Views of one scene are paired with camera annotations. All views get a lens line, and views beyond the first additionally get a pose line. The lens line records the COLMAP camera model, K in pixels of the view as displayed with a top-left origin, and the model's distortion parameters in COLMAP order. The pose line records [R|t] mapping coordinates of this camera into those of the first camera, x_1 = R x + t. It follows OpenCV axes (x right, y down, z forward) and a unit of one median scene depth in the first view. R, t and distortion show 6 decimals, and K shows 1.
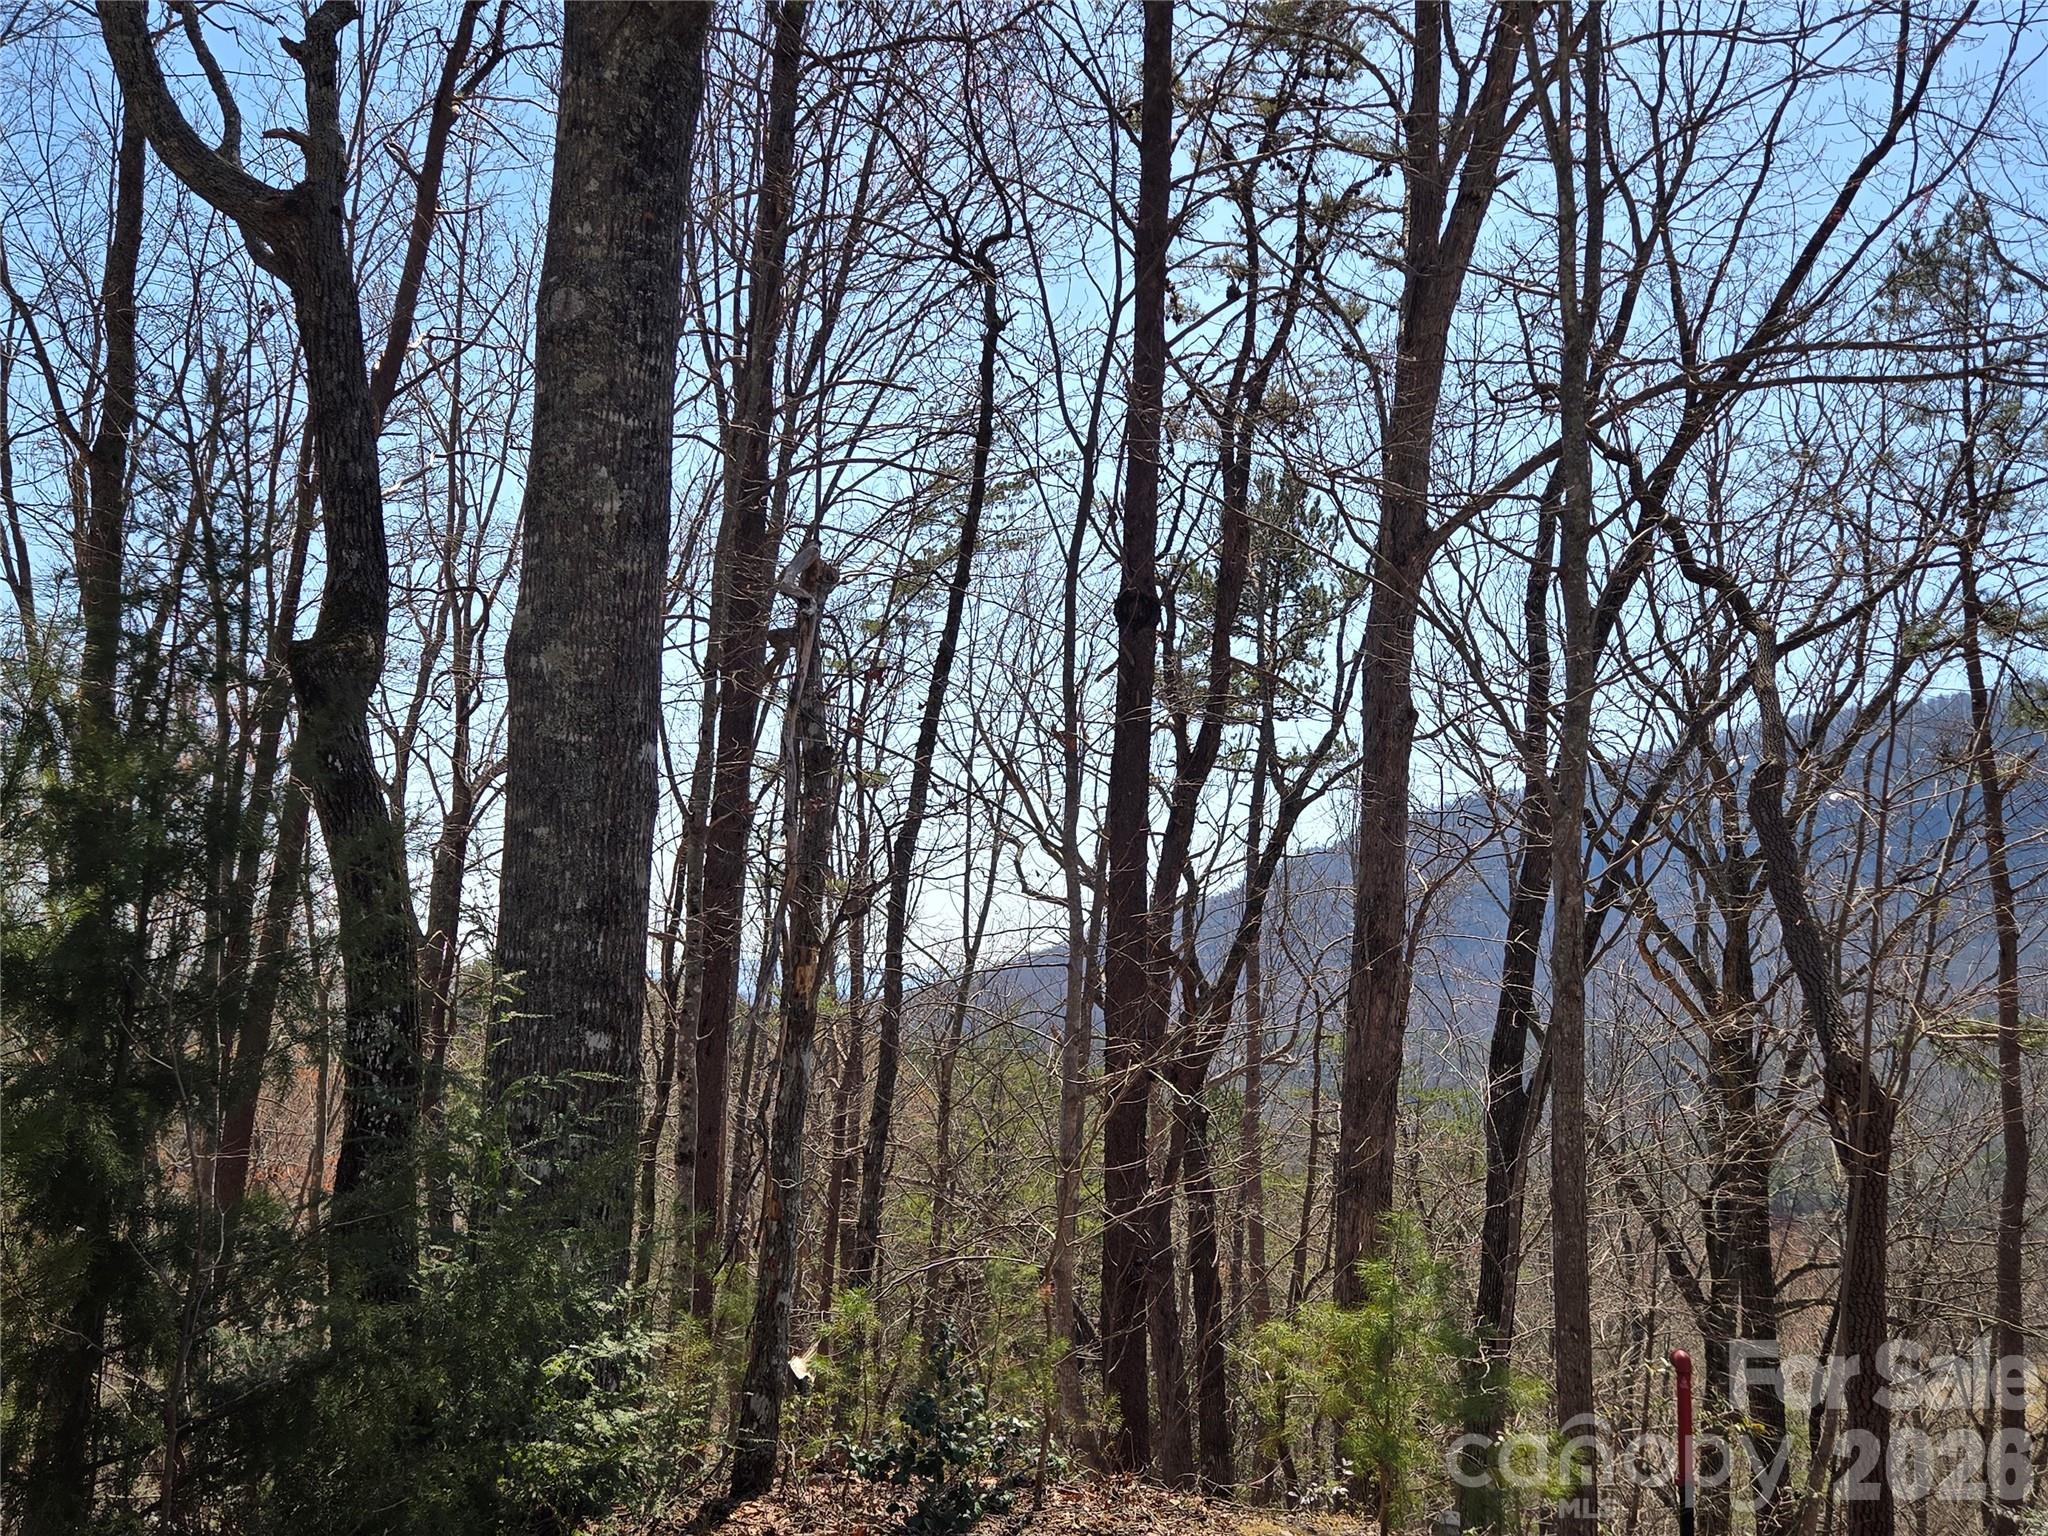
lens RADIAL K [[2070.3, 0, 1031.3], [0, 2070.3, 784.6], [0, 0, 1]] dist [0.082561, -0.001386]
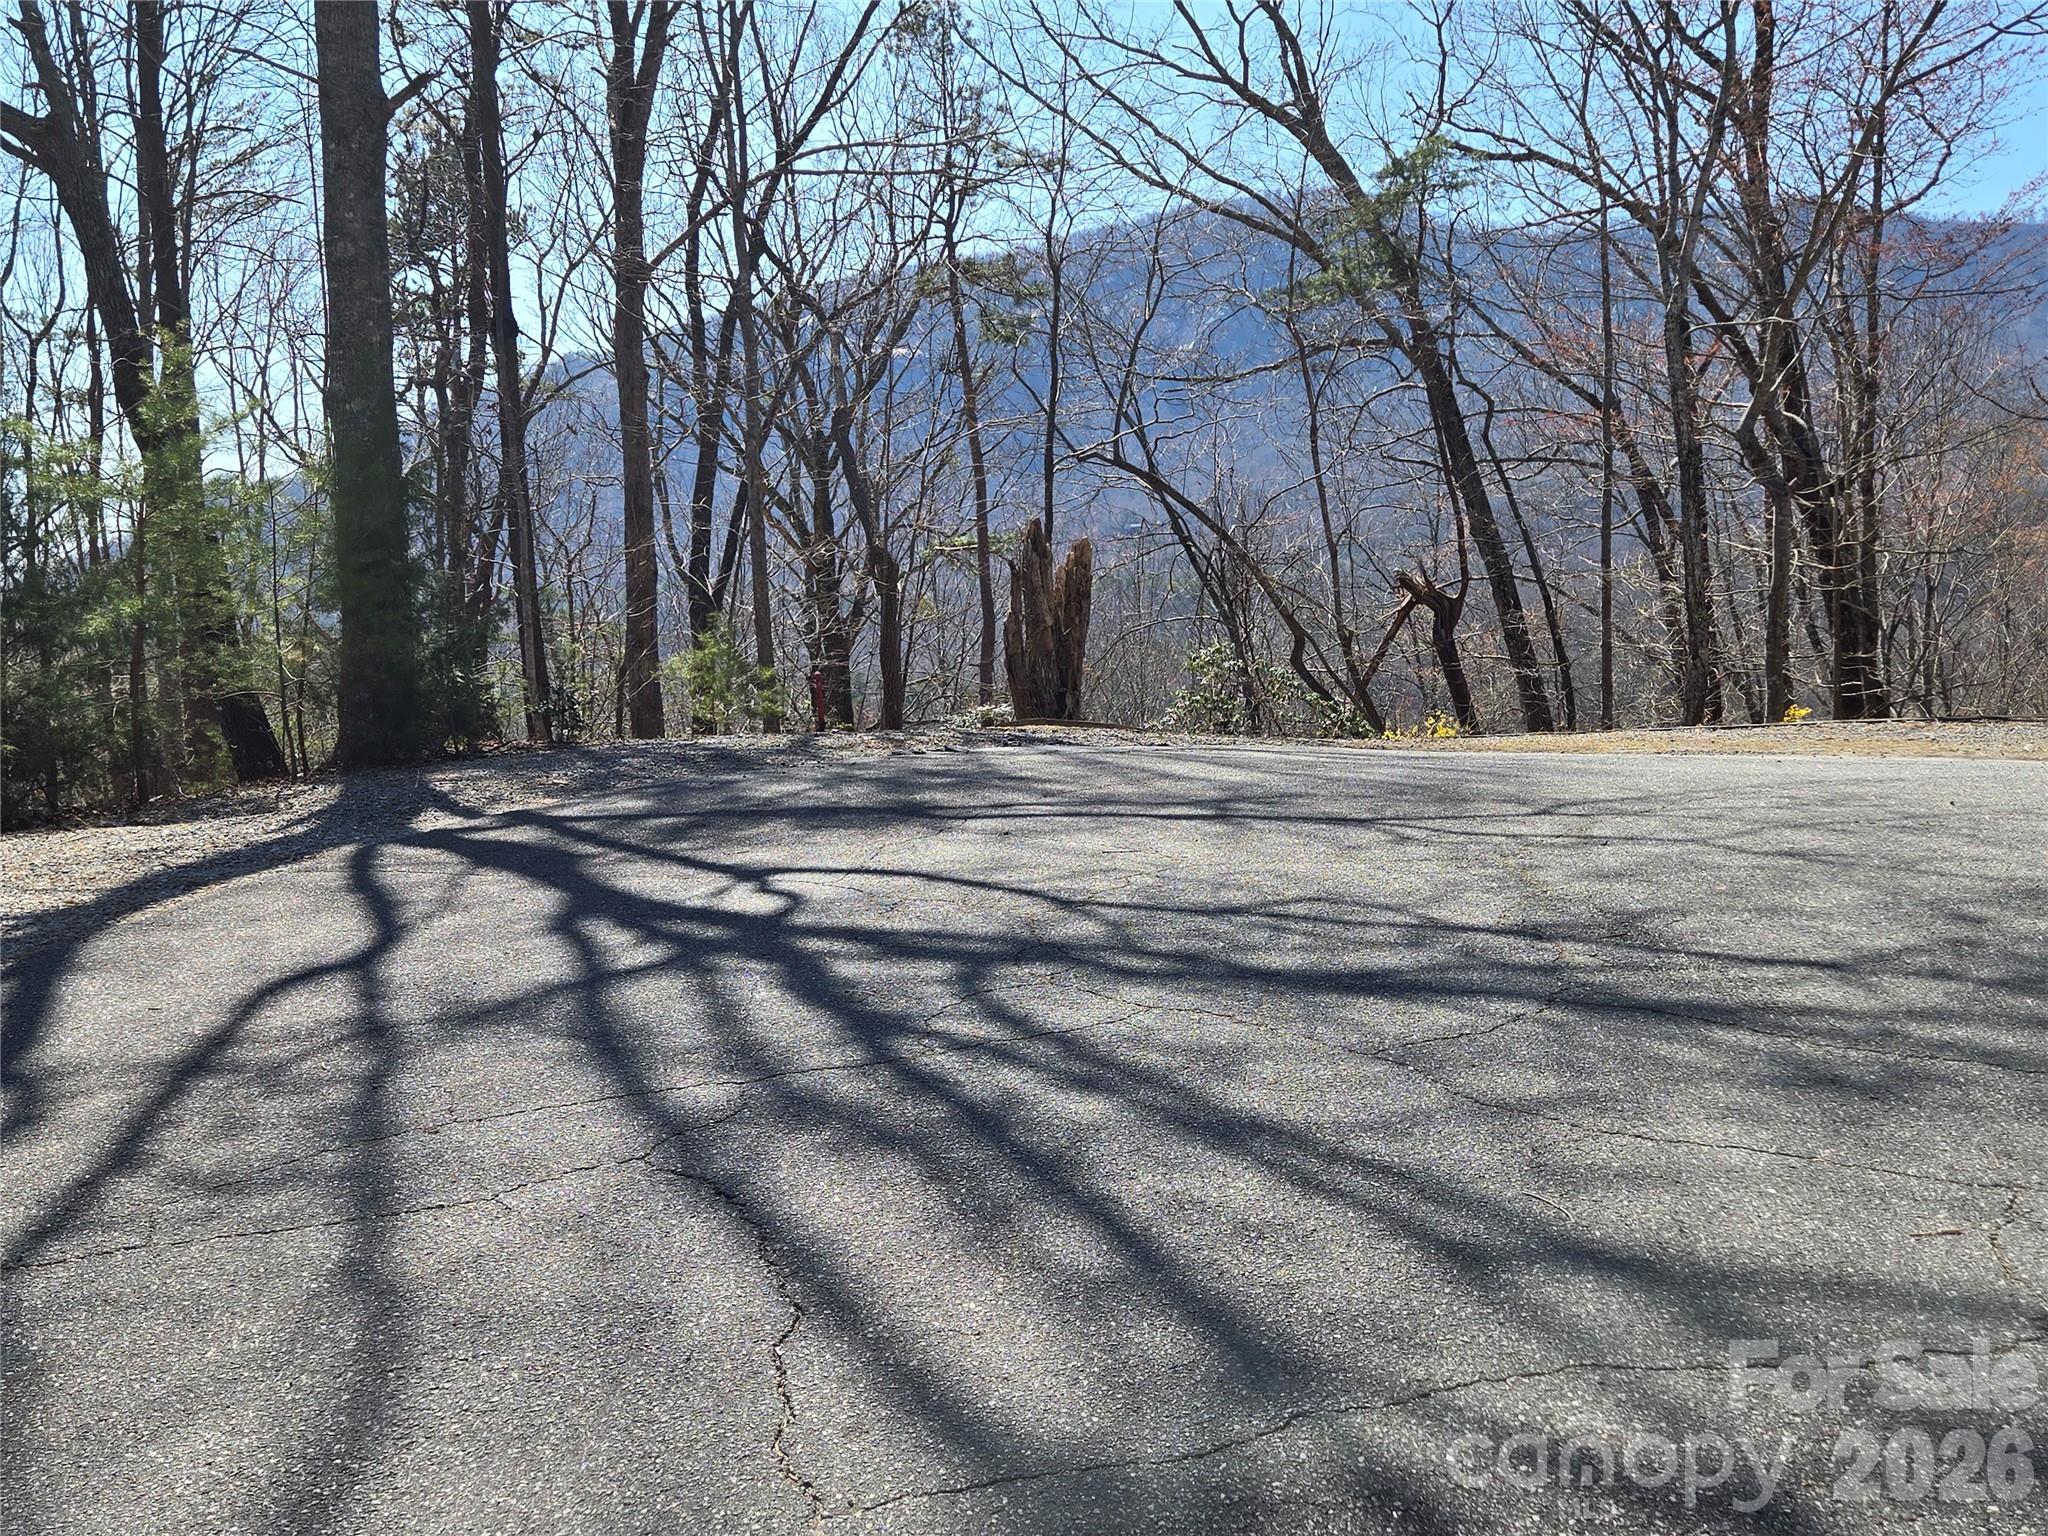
lens RADIAL K [[2063.9, 0, 971.3], [0, 2063.9, 787.9], [0, 0, 1]] dist [0.070166, -0.018965]
pose [[0.919333, -0.108906, 0.378110, -0.211810], [0.027518, 0.976376, 0.214317, -0.050745], [-0.392518, -0.186624, 0.900612, -0.599030]]
